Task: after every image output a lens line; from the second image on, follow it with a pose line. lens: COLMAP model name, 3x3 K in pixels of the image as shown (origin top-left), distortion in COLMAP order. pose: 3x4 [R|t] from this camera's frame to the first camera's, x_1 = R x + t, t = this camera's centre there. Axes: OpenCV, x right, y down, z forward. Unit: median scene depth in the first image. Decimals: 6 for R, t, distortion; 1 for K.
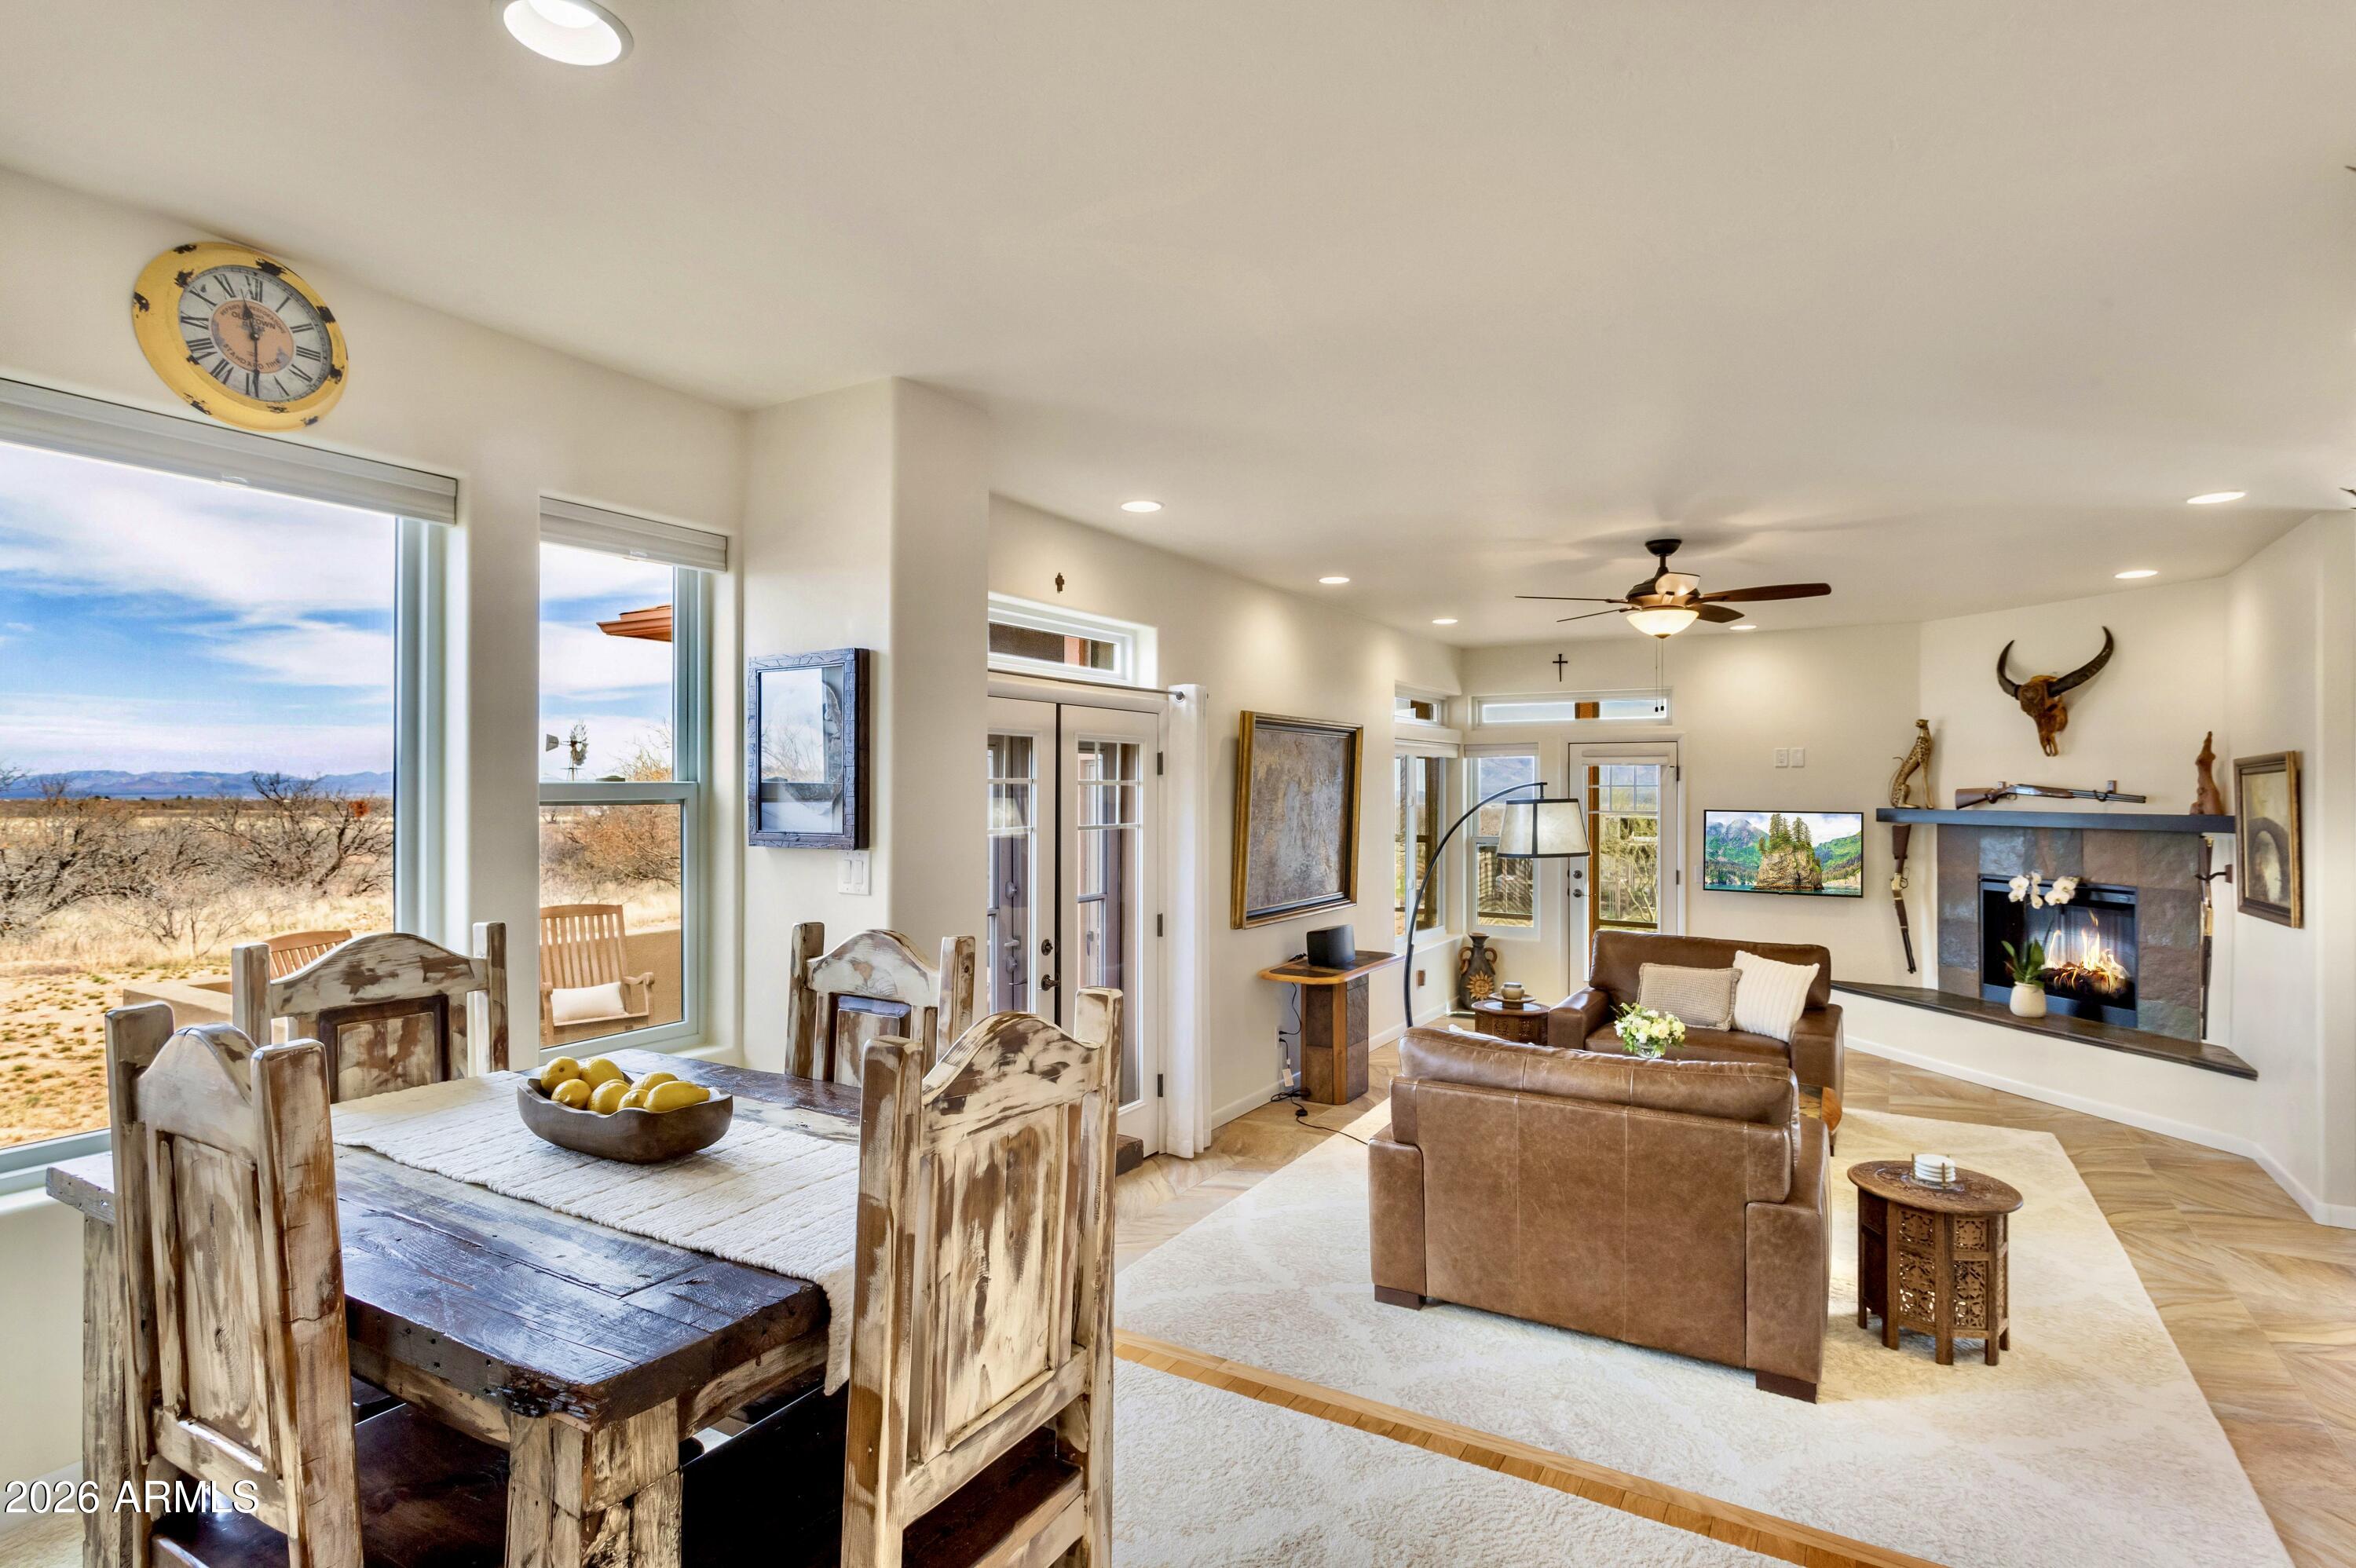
lens RADIAL K [[1184.0, 0, 1168.7], [0, 1184.0, 782.2], [0, 0, 1]] dist [0.001977, 0.000642]
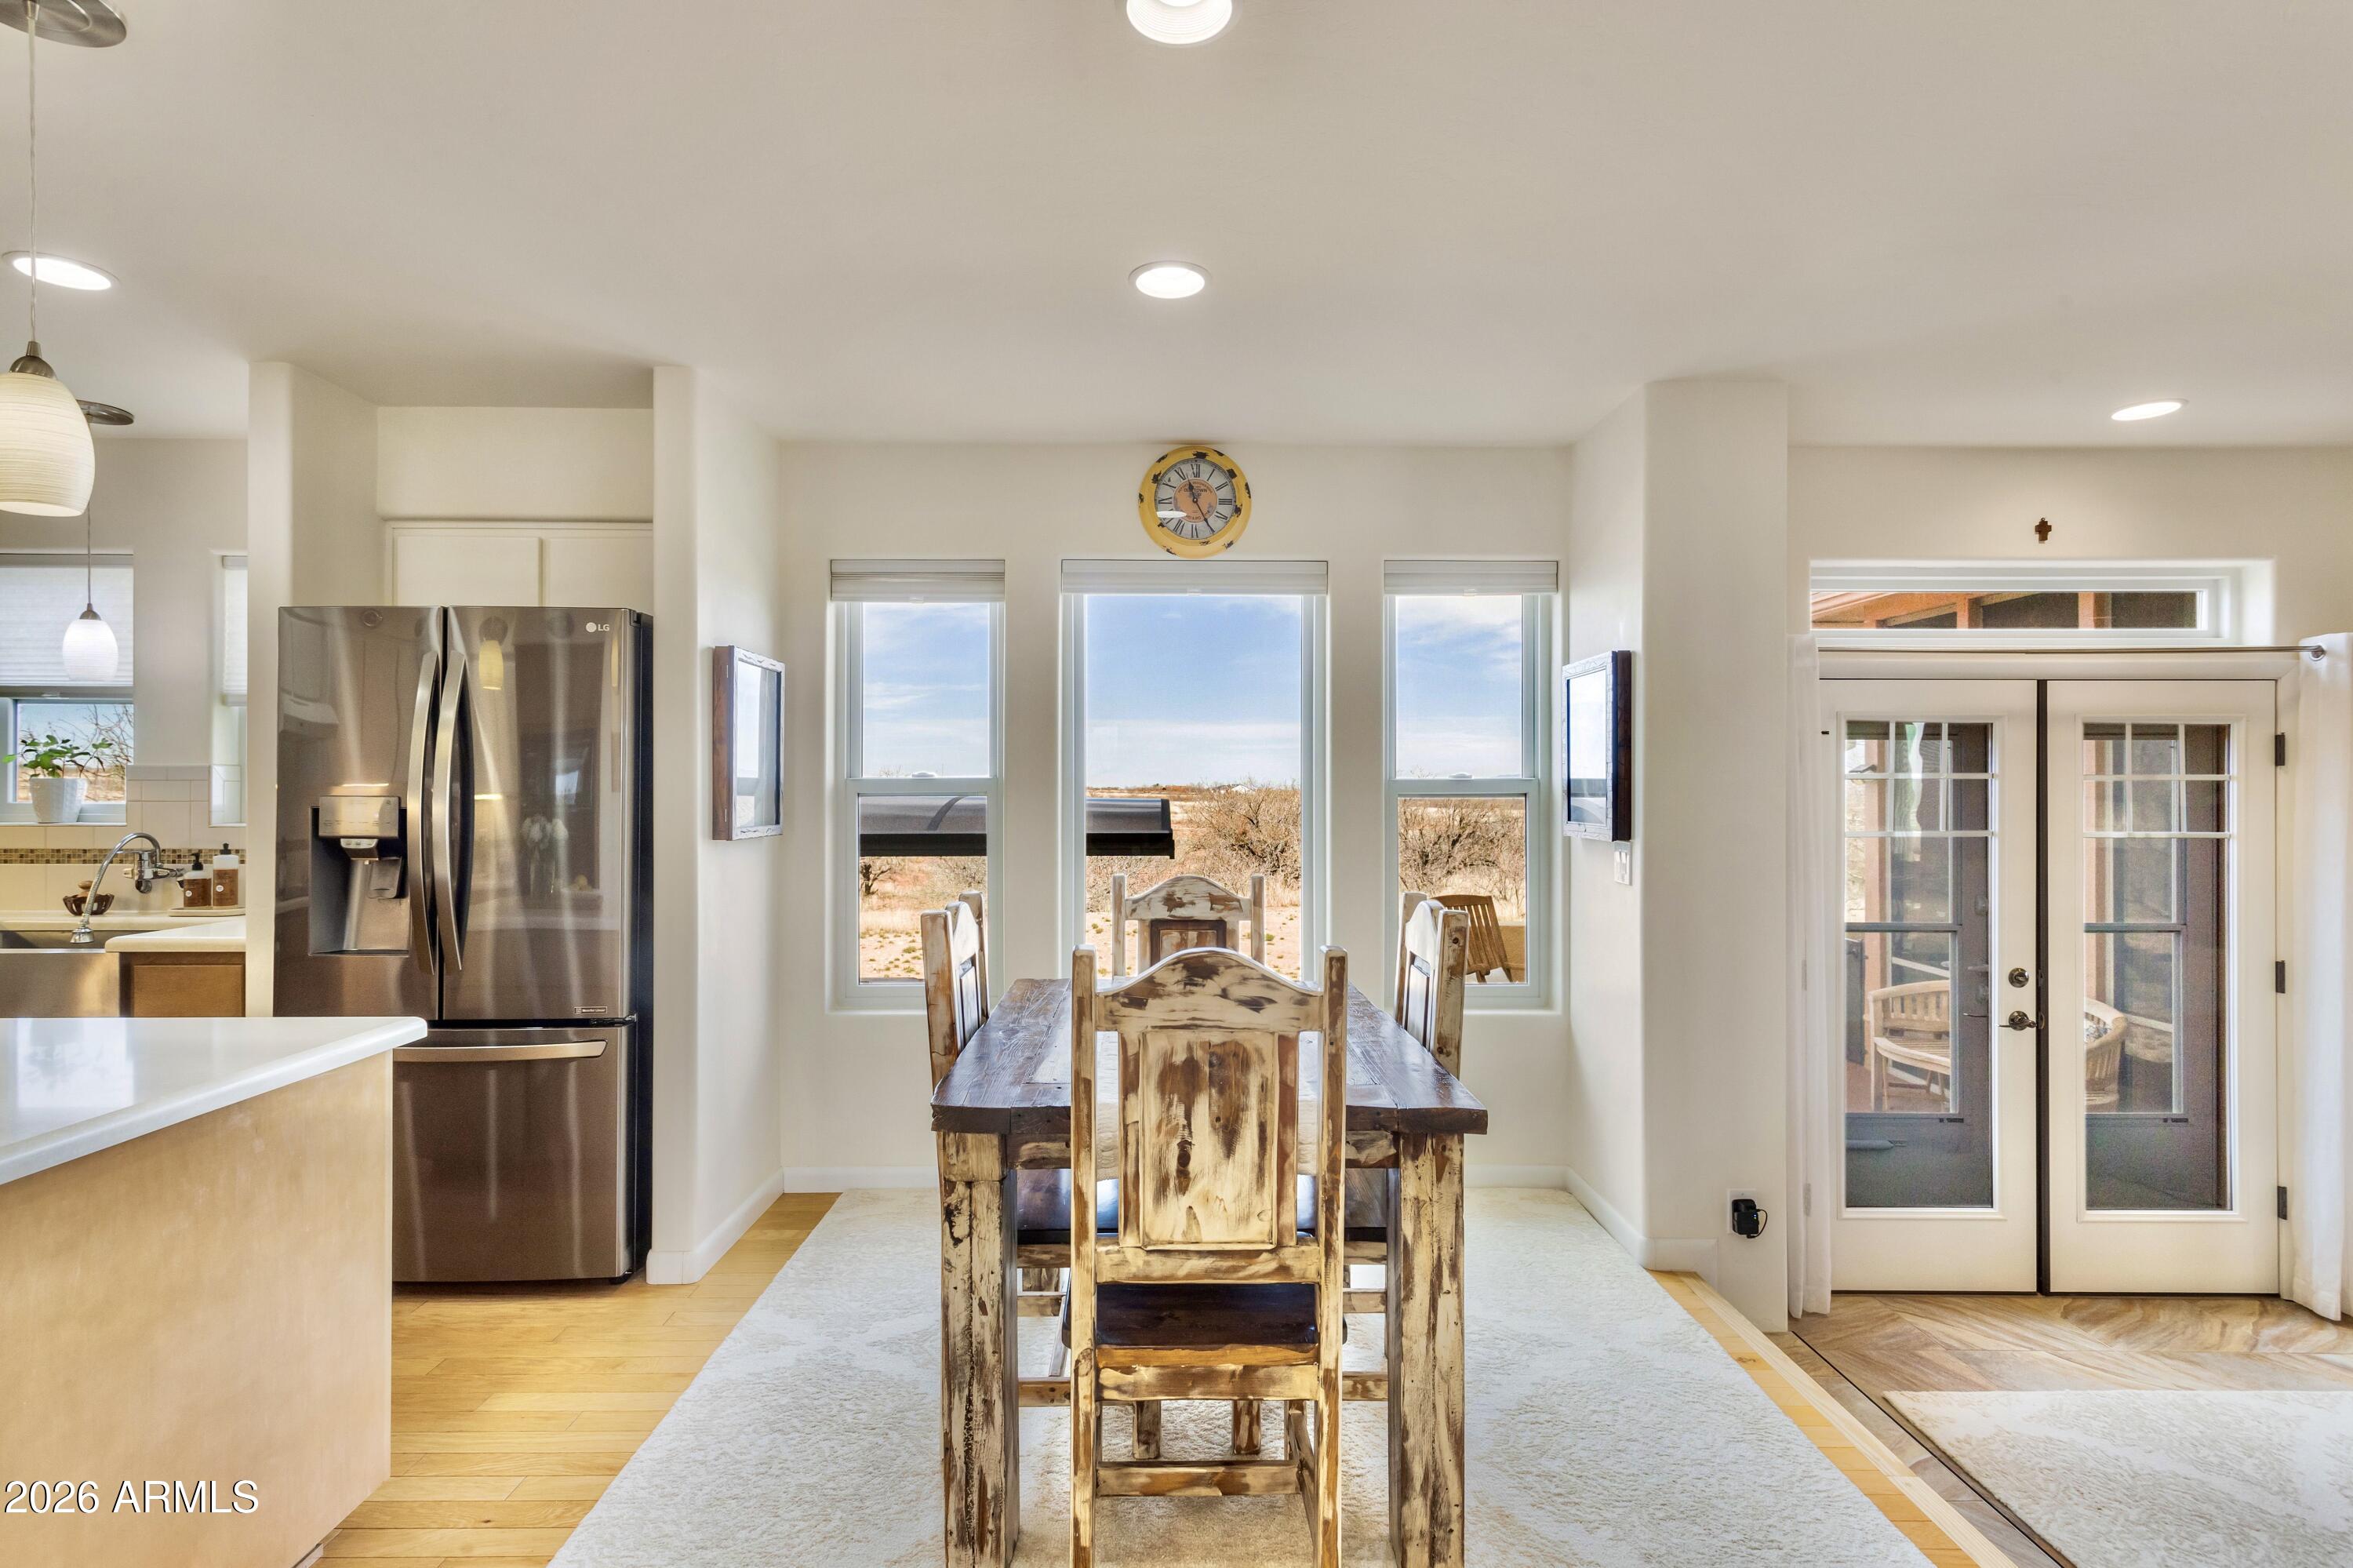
lens RADIAL K [[1140.6, 0, 1177.3], [0, 1140.6, 792.0], [0, 0, 1]] dist [0.002339, 0.000123]
pose [[0.524907, 0.002923, -0.851155, 0.210841], [0.003460, 0.999979, 0.005568, 0.003032], [0.851153, -0.005868, 0.524886, 0.069497]]
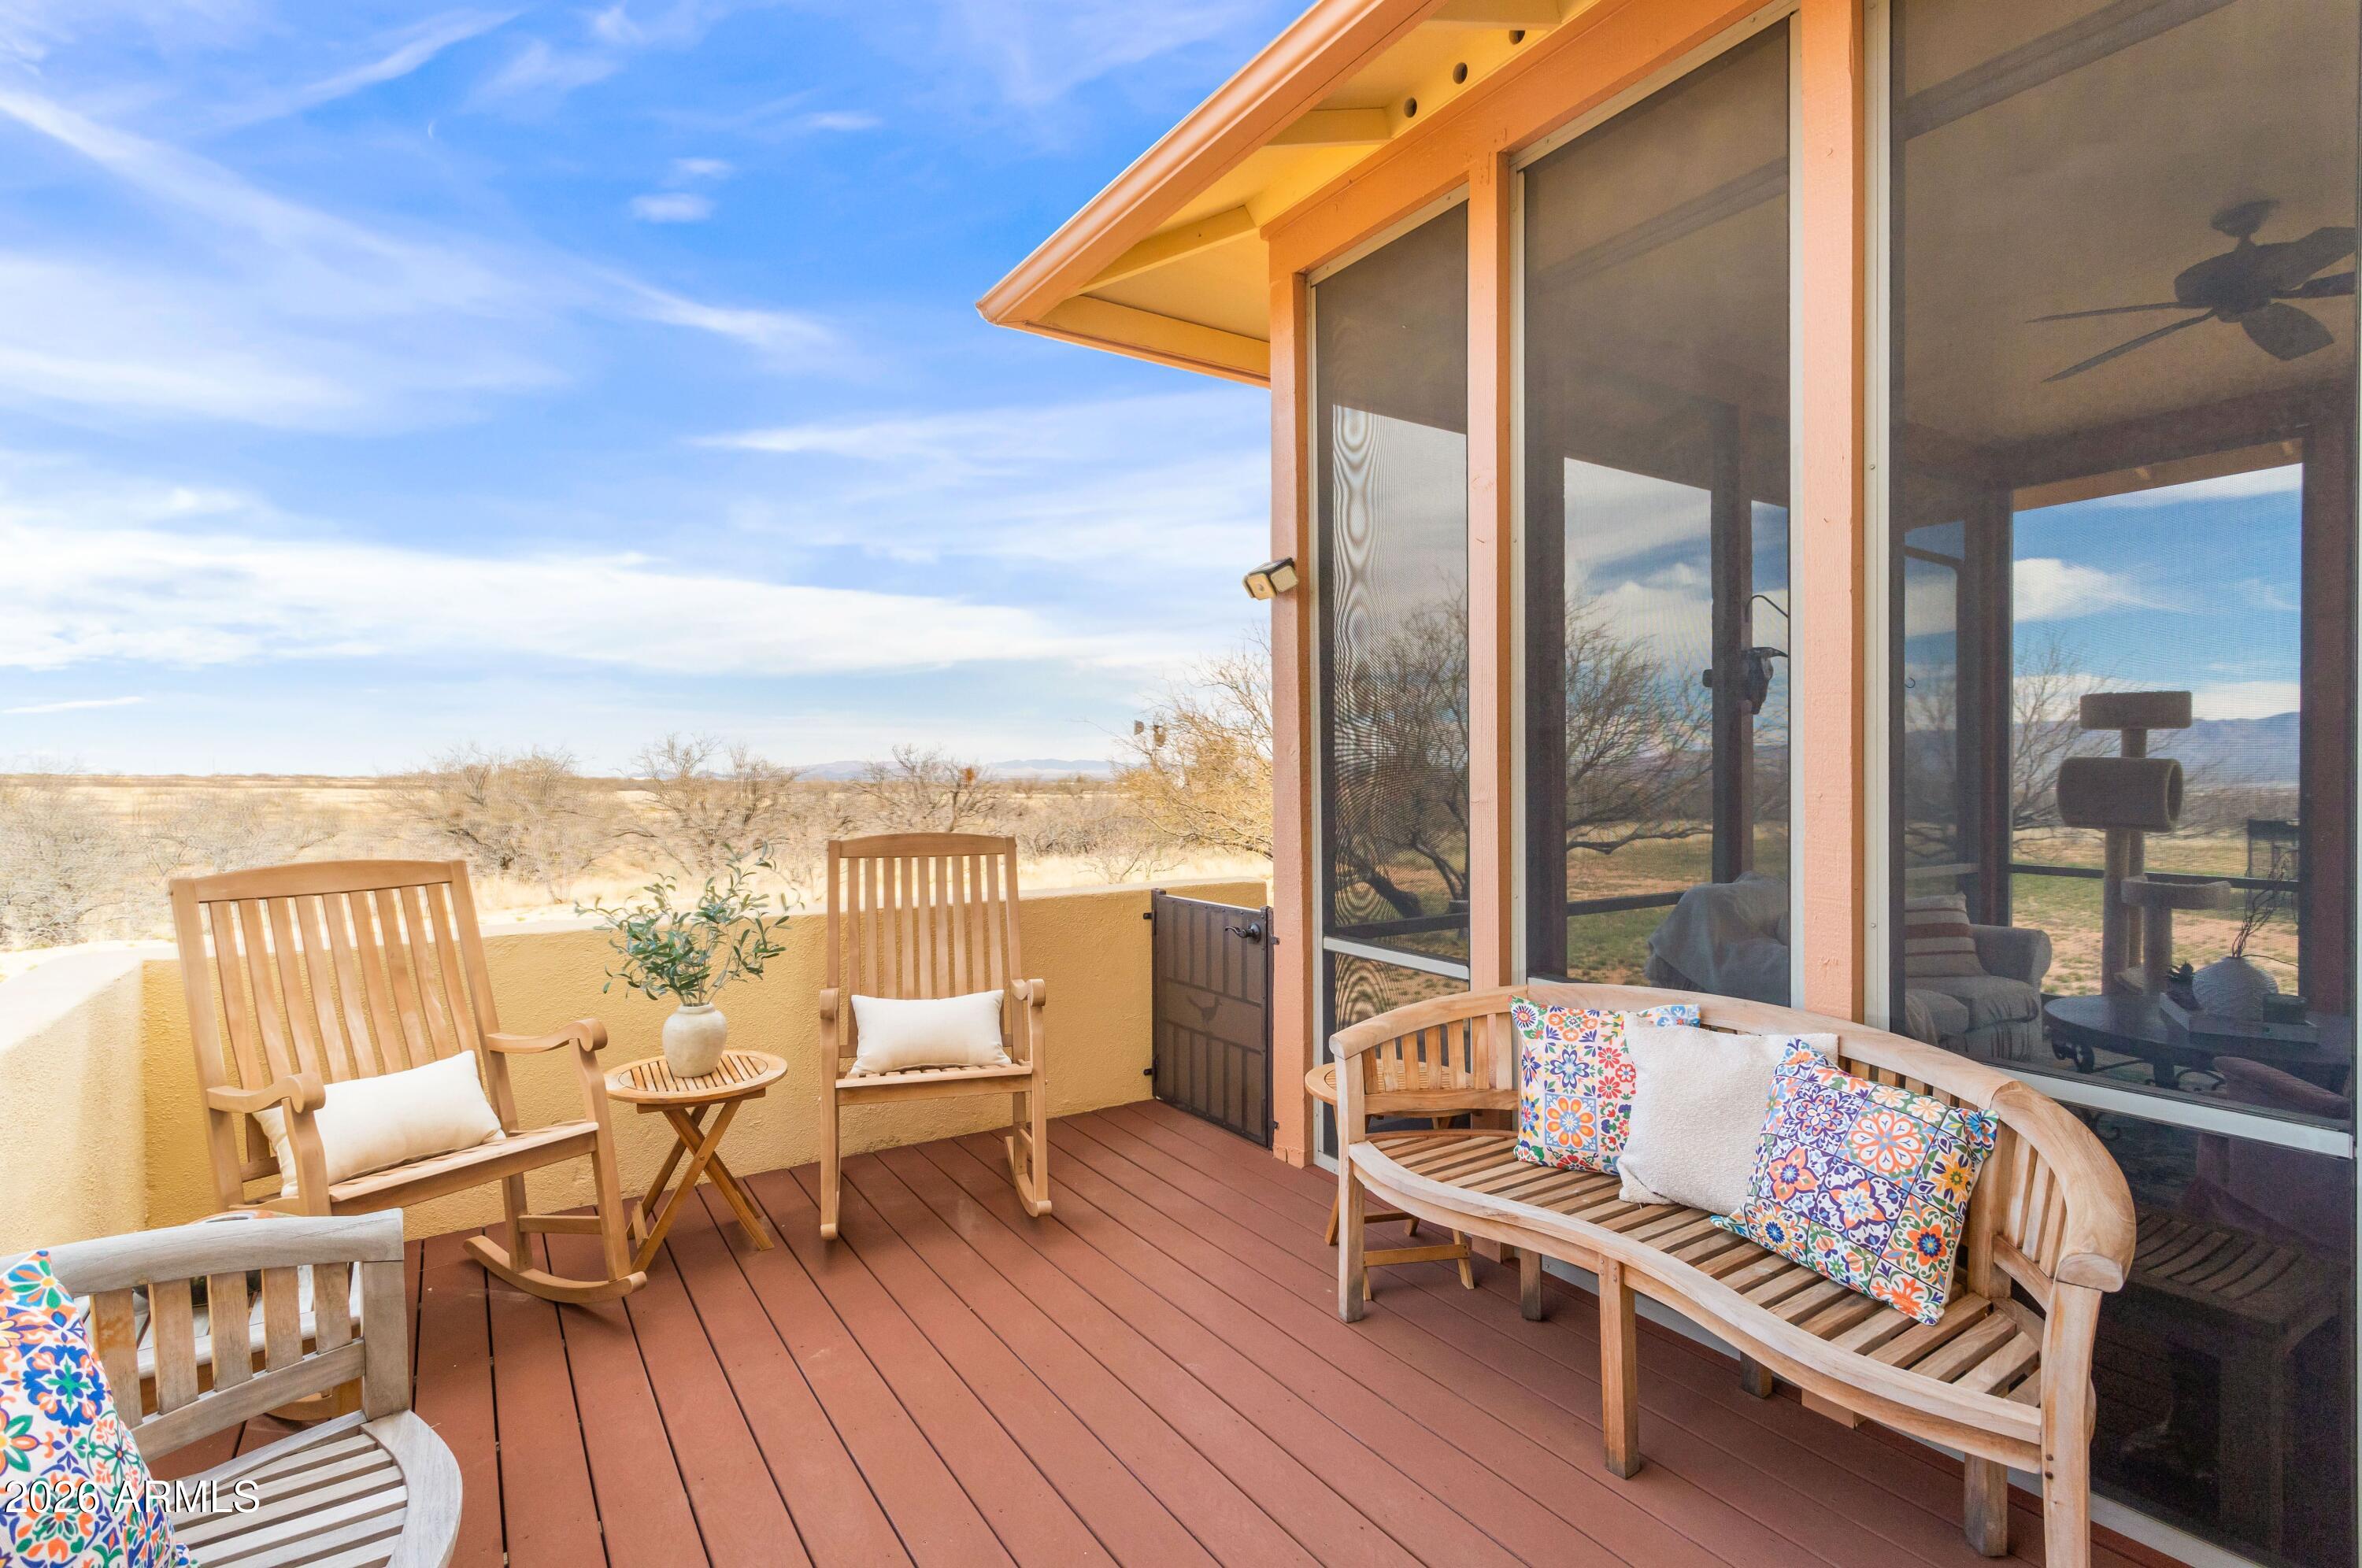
lens RADIAL K [[1143.3, 0, 1175.3], [0, 1143.3, 775.3], [0, 0, 1]] dist [0.009563, -0.000898]
pose [[0.898305, -0.002851, -0.439363, -0.256030], [0.006461, 0.999957, 0.006721, 0.102680], [0.439325, -0.008876, 0.898284, 0.816342]]
